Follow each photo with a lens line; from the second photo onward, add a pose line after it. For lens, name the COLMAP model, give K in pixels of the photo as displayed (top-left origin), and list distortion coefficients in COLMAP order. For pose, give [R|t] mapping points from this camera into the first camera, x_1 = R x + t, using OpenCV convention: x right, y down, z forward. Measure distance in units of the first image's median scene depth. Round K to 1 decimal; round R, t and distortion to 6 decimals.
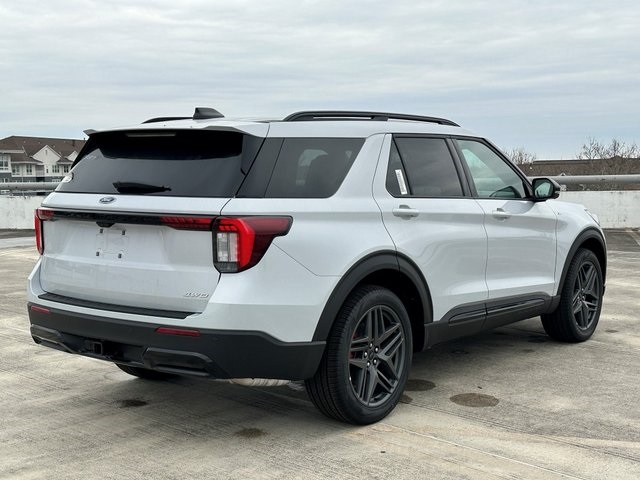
lens RADIAL K [[888.6, 0, 320.0], [0, 888.6, 240.0], [0, 0, 1]] dist [0.014210, 0.009605]
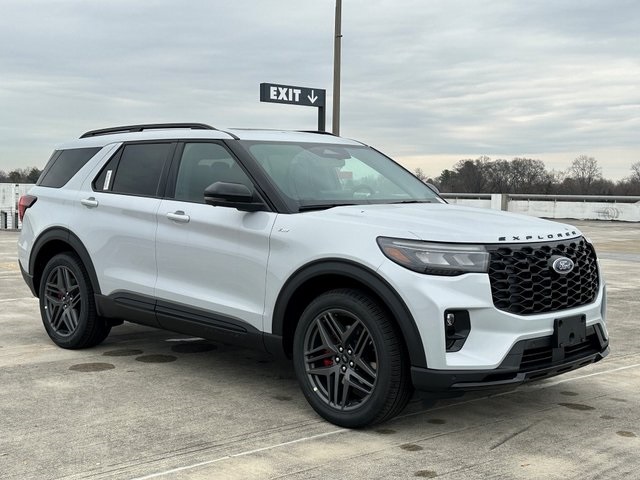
lens RADIAL K [[883.9, 0, 320.0], [0, 883.9, 240.0], [0, 0, 1]] dist [-0.005136, -0.013059]
pose [[-0.075041, 0.075515, -0.994317, 1.294832], [-0.096383, 0.991911, 0.082606, -0.110901], [0.992512, 0.102034, -0.067155, 1.355265]]
